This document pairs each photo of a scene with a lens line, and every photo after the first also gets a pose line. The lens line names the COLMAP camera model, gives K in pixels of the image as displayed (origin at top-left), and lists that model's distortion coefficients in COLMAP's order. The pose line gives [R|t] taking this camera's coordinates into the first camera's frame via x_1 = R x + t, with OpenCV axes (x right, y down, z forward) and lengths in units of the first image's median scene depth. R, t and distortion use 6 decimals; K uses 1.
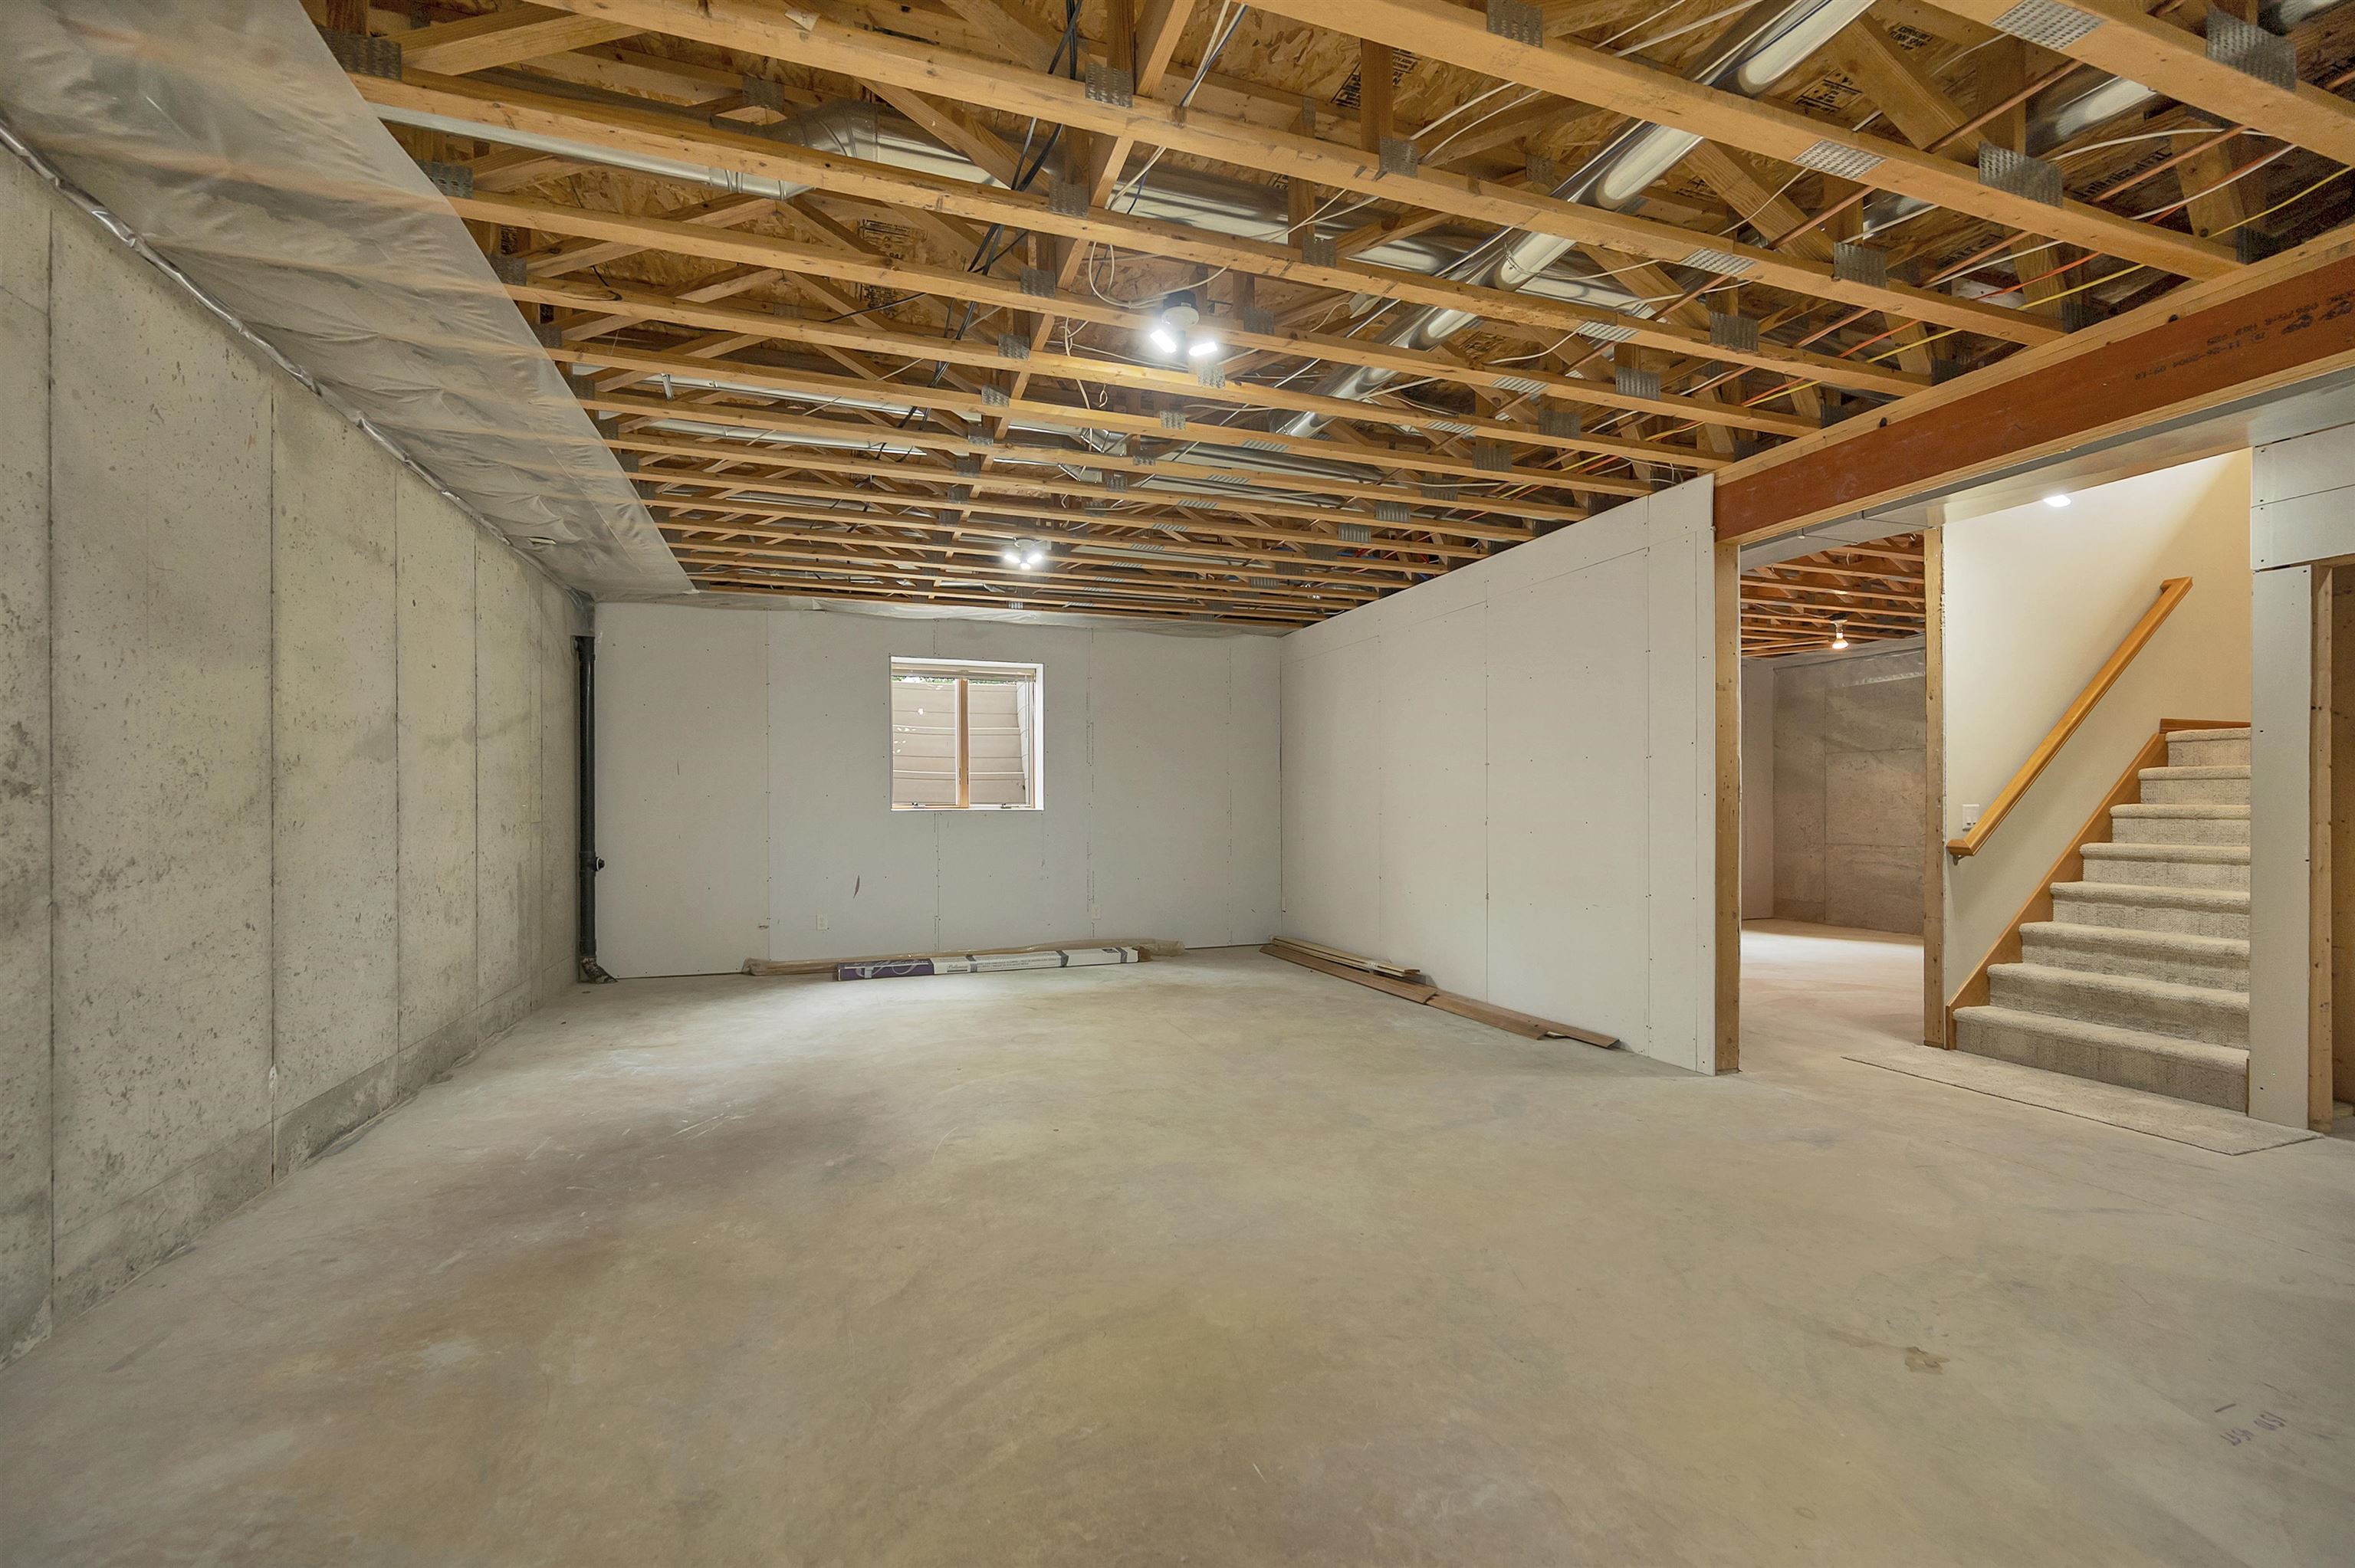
lens RADIAL K [[968.7, 0, 1175.4], [0, 968.7, 803.1], [0, 0, 1]] dist [0.002374, 0.000142]
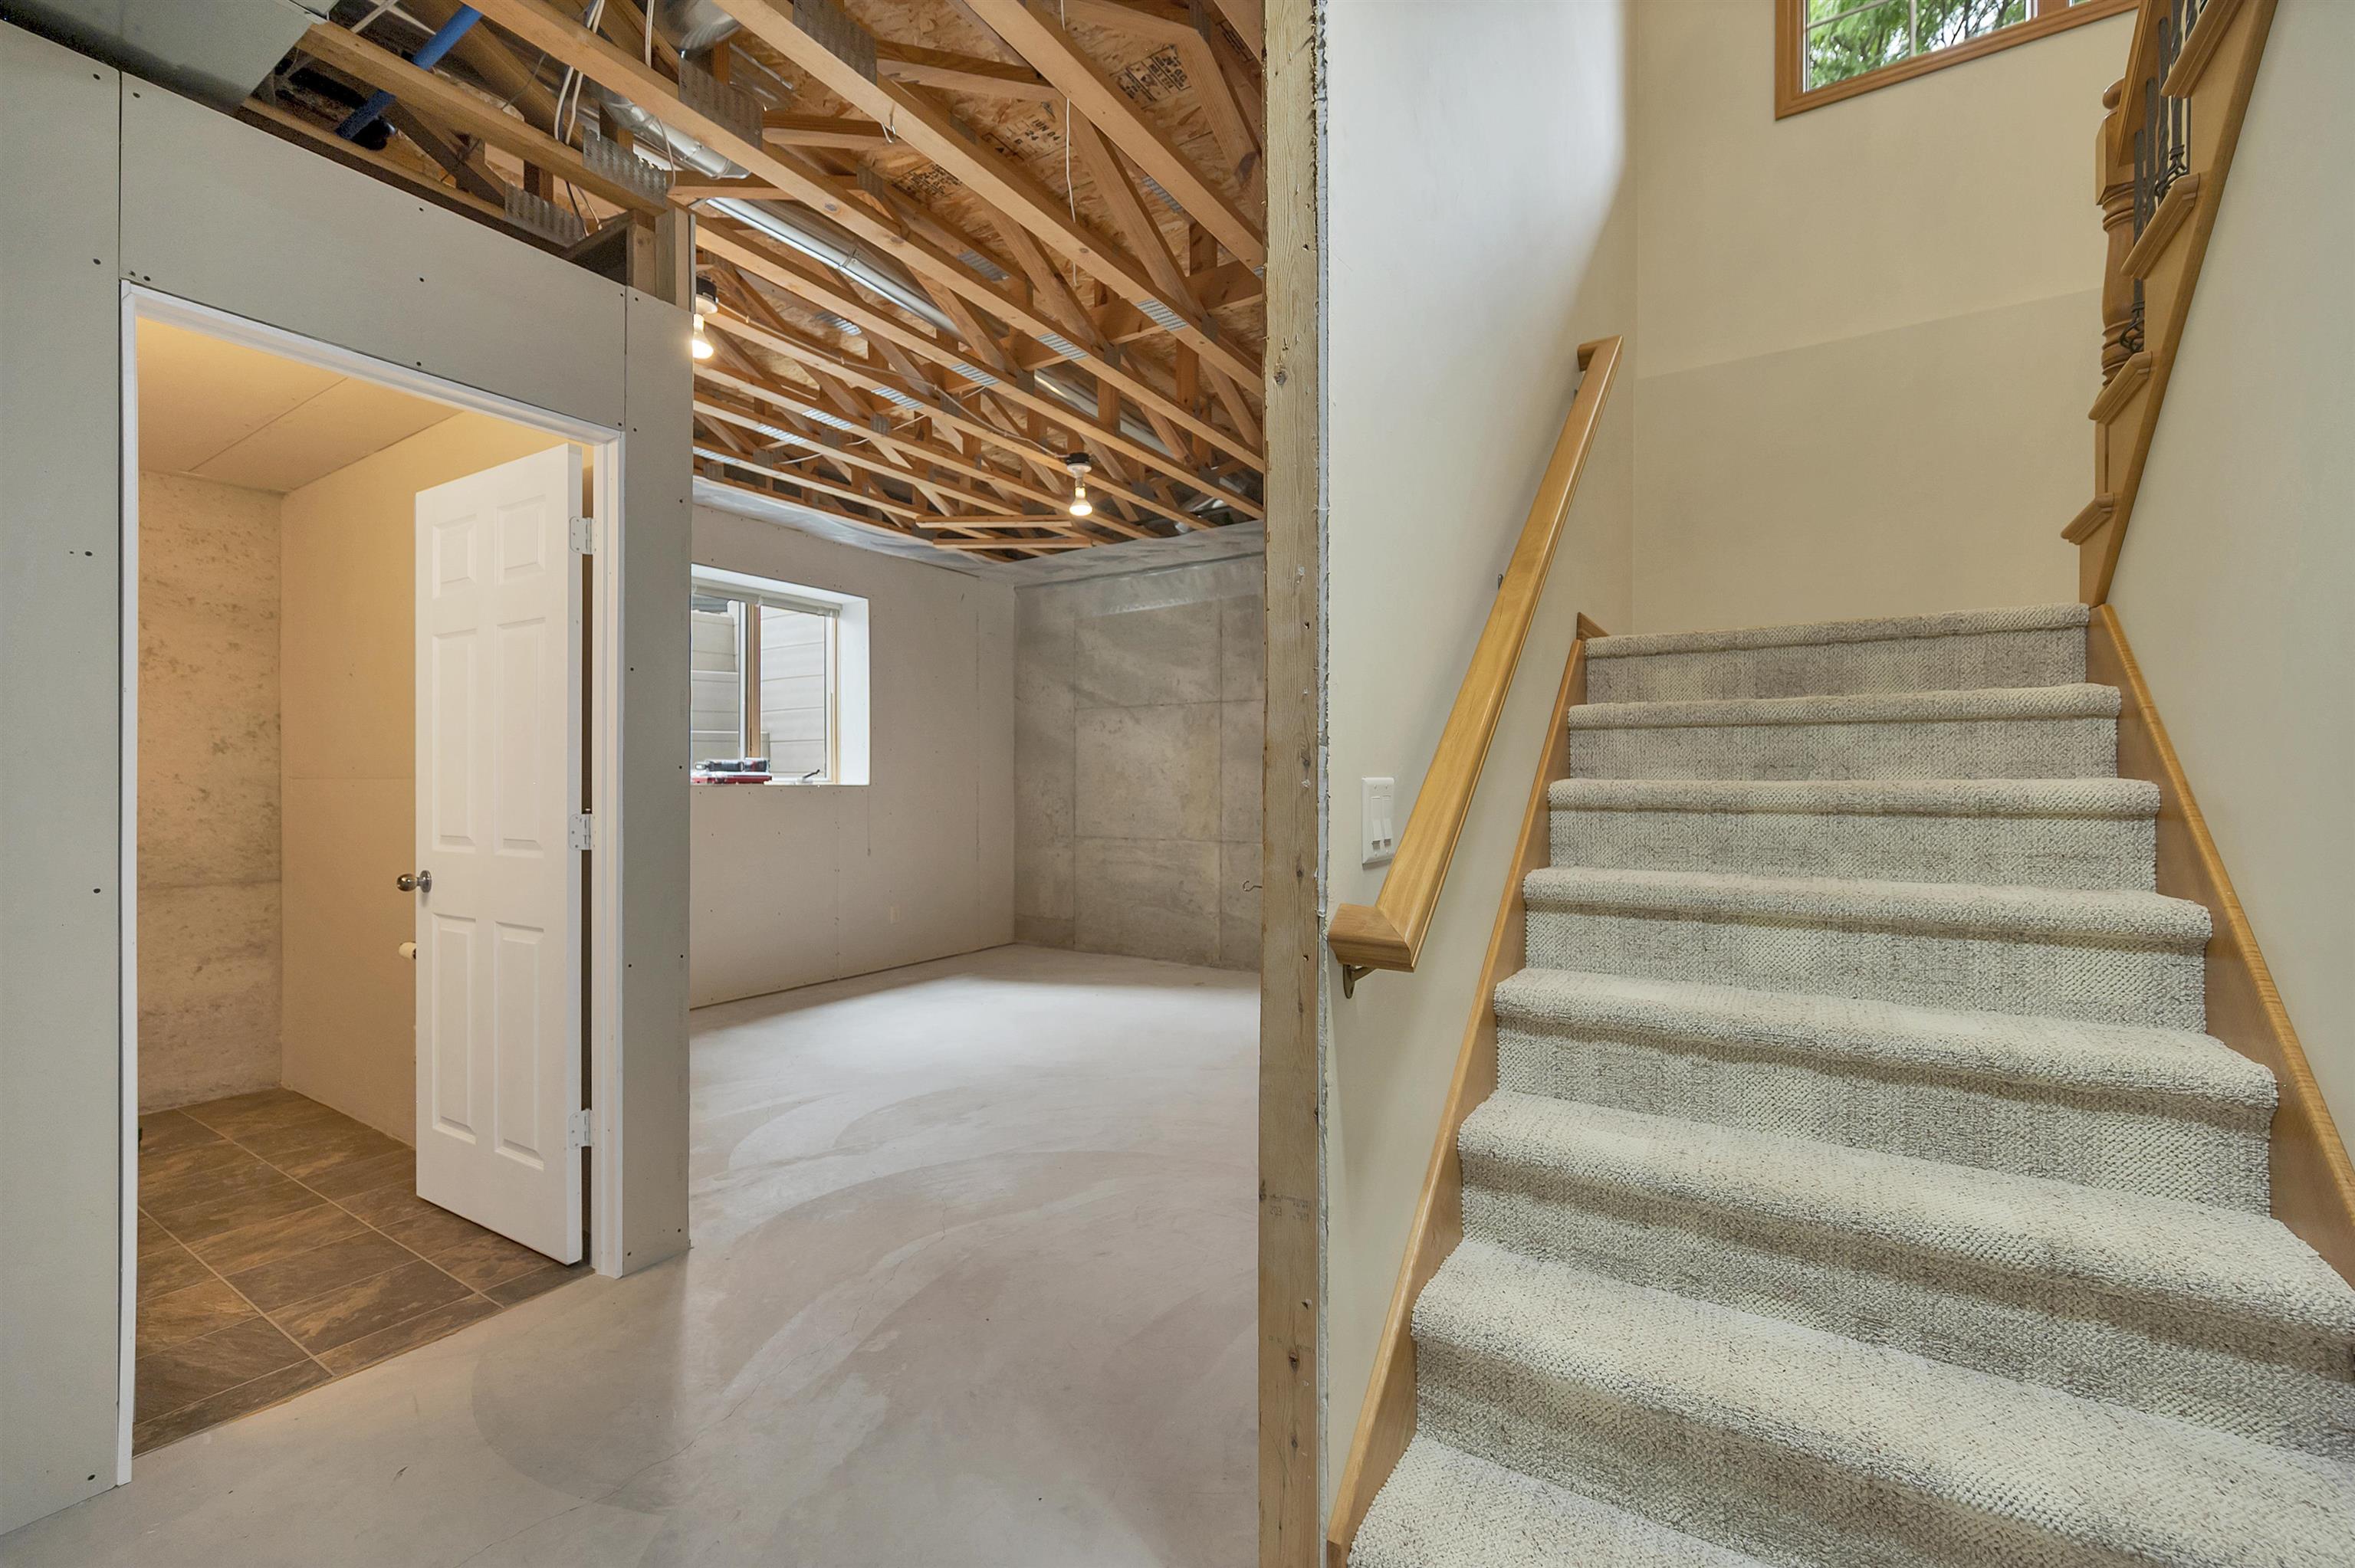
lens RADIAL K [[968.7, 0, 1180.0], [0, 968.7, 783.1], [0, 0, 1]] dist [0.002374, 0.000142]
pose [[0.783451, -0.000865, 0.621453, 0.365806], [-0.000582, 0.999998, 0.002126, 0.001462], [-0.621453, -0.002027, 0.783448, 0.500431]]
